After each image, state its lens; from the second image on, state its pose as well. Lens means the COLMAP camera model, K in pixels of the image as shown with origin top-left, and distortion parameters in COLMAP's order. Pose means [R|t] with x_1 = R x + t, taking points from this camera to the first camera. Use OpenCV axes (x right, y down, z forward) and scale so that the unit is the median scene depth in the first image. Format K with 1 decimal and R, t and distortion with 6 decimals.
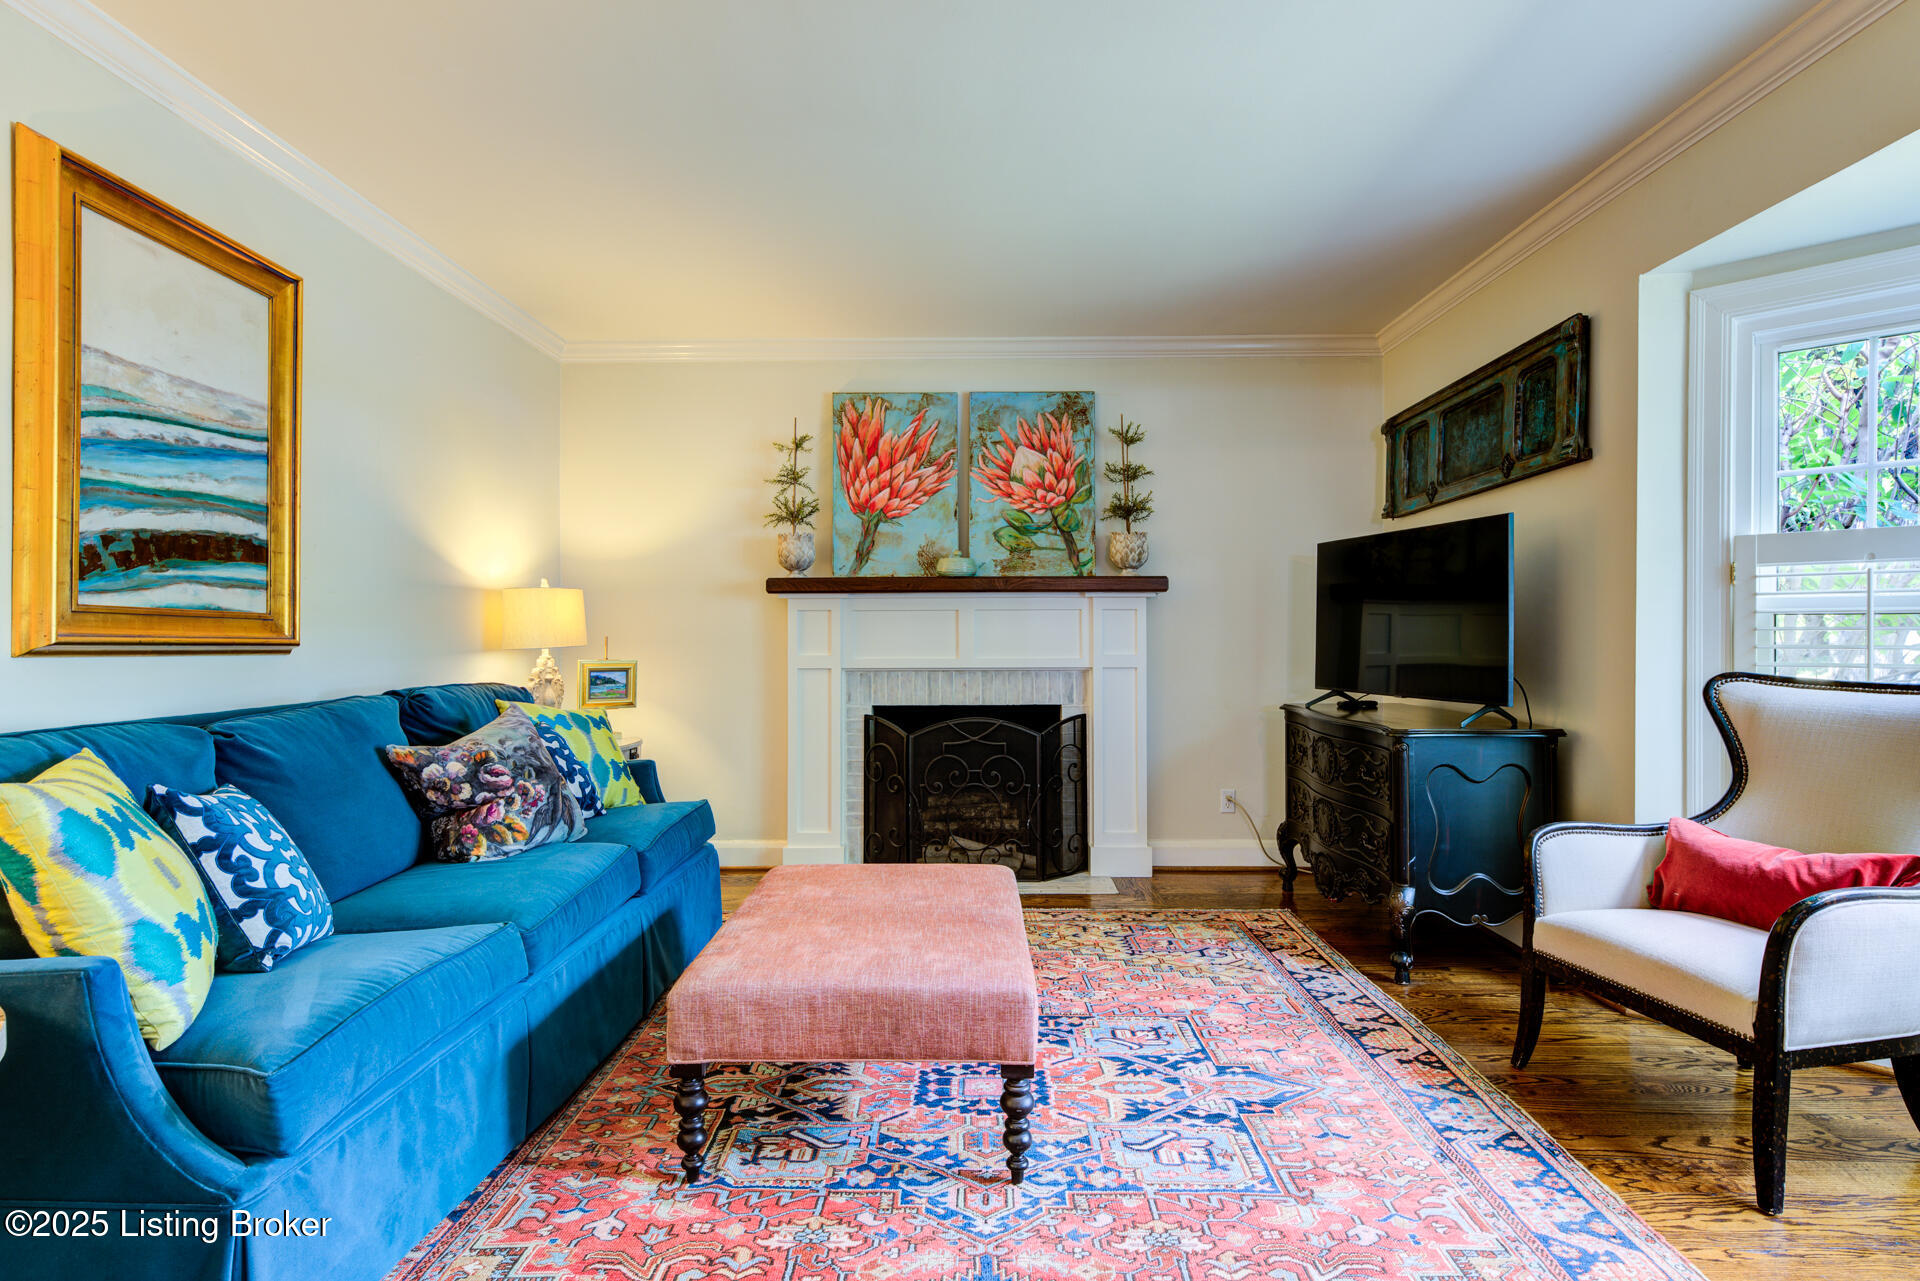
lens RADIAL K [[991.0, 0, 960.1], [0, 991.0, 638.0], [0, 0, 1]] dist [0.007029, 0.000643]
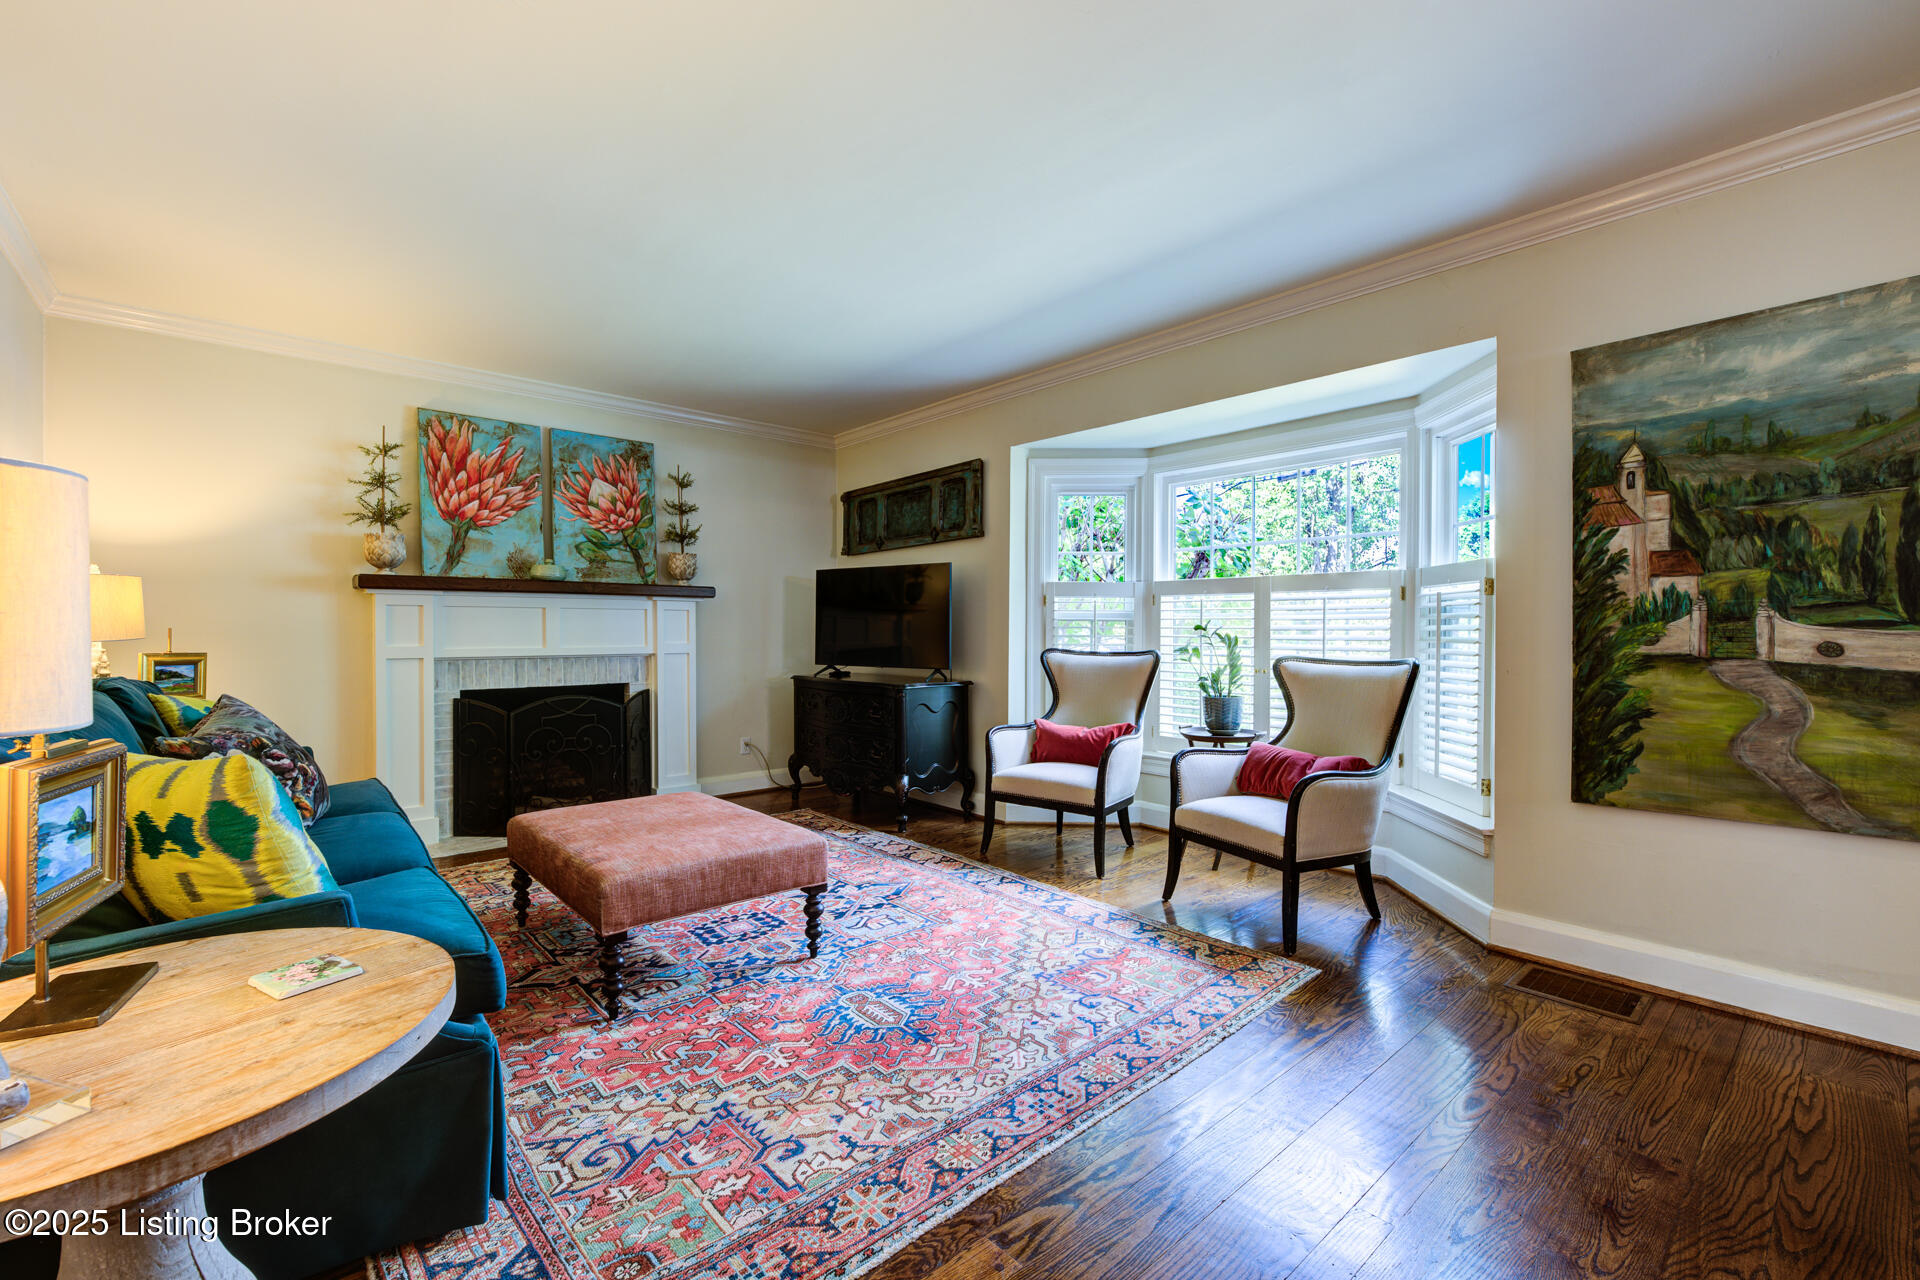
lens RADIAL K [[814.6, 0, 960.6], [0, 814.6, 639.1], [0, 0, 1]] dist [-0.000404, 0.000391]
pose [[0.738035, -0.003954, 0.674751, -0.361281], [-0.001411, 0.999972, 0.007403, 0.002264], [-0.674761, -0.006415, 0.738008, -0.090594]]
